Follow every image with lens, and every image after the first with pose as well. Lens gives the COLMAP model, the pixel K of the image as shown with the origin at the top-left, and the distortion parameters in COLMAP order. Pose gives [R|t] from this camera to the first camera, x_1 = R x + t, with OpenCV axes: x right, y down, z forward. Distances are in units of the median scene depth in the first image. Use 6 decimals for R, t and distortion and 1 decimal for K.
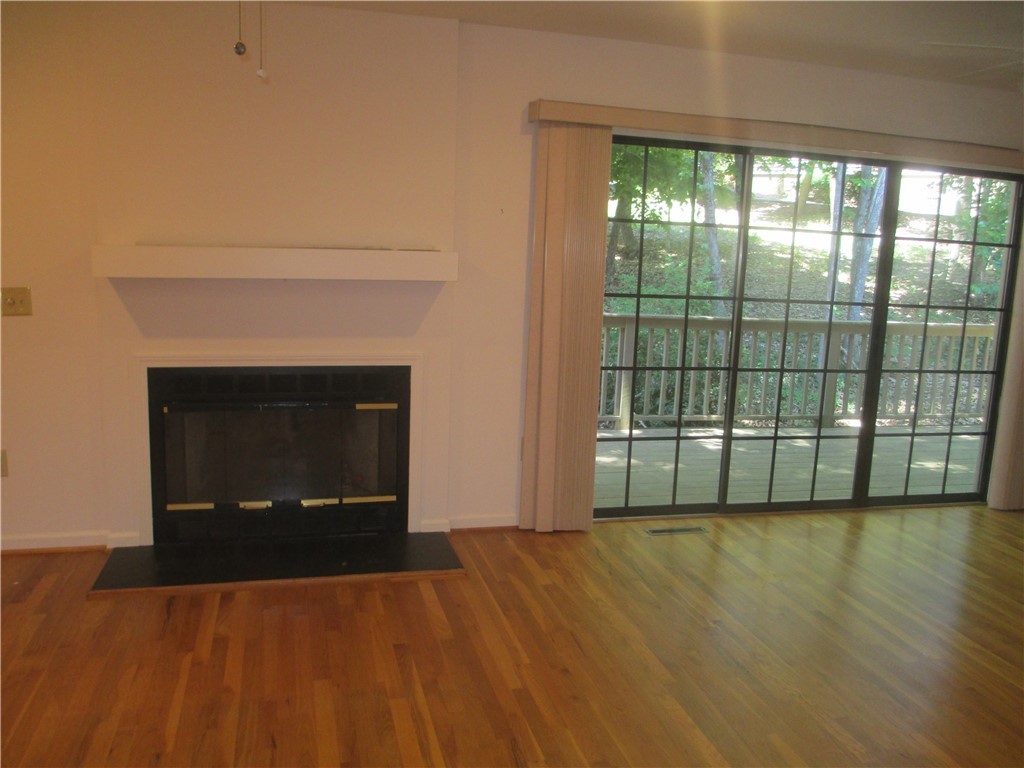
lens RADIAL K [[845.3, 0, 512.0], [0, 845.3, 384.0], [0, 0, 1]] dist [-0.060540, 0.002749]
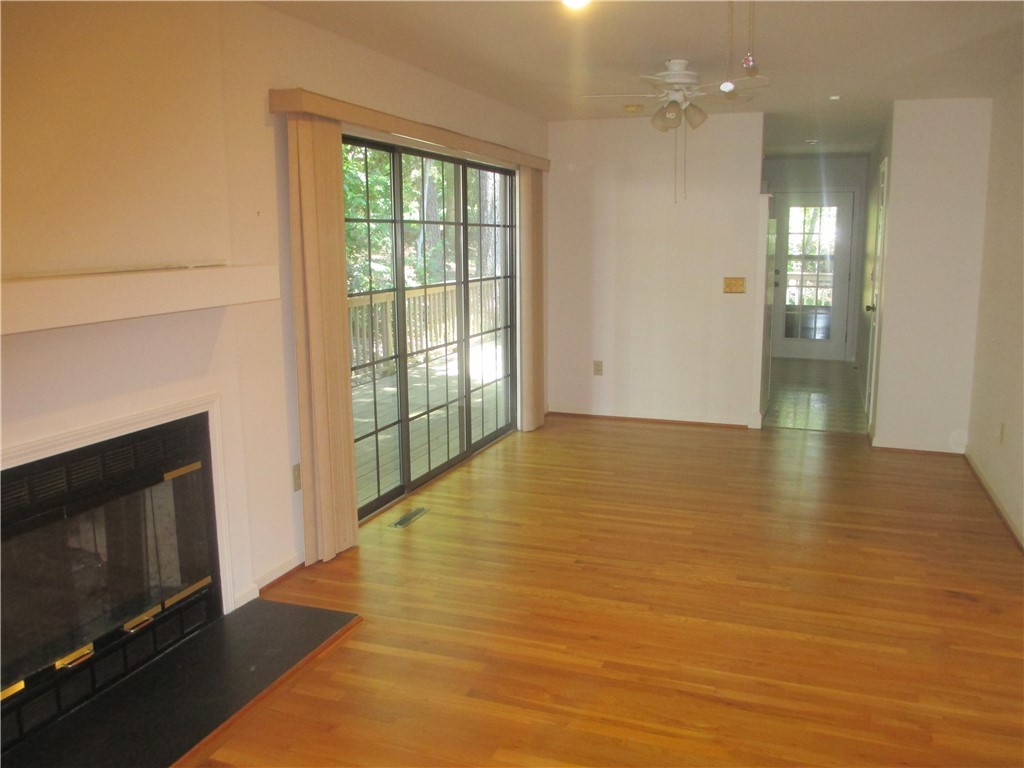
lens RADIAL K [[845.3, 0, 512.0], [0, 845.3, 384.0], [0, 0, 1]] dist [-0.060540, 0.002749]
pose [[0.573781, -0.182413, 0.798436, -0.585155], [0.165136, 0.980626, 0.105365, -0.082869], [-0.802188, 0.071394, 0.592788, 0.297441]]
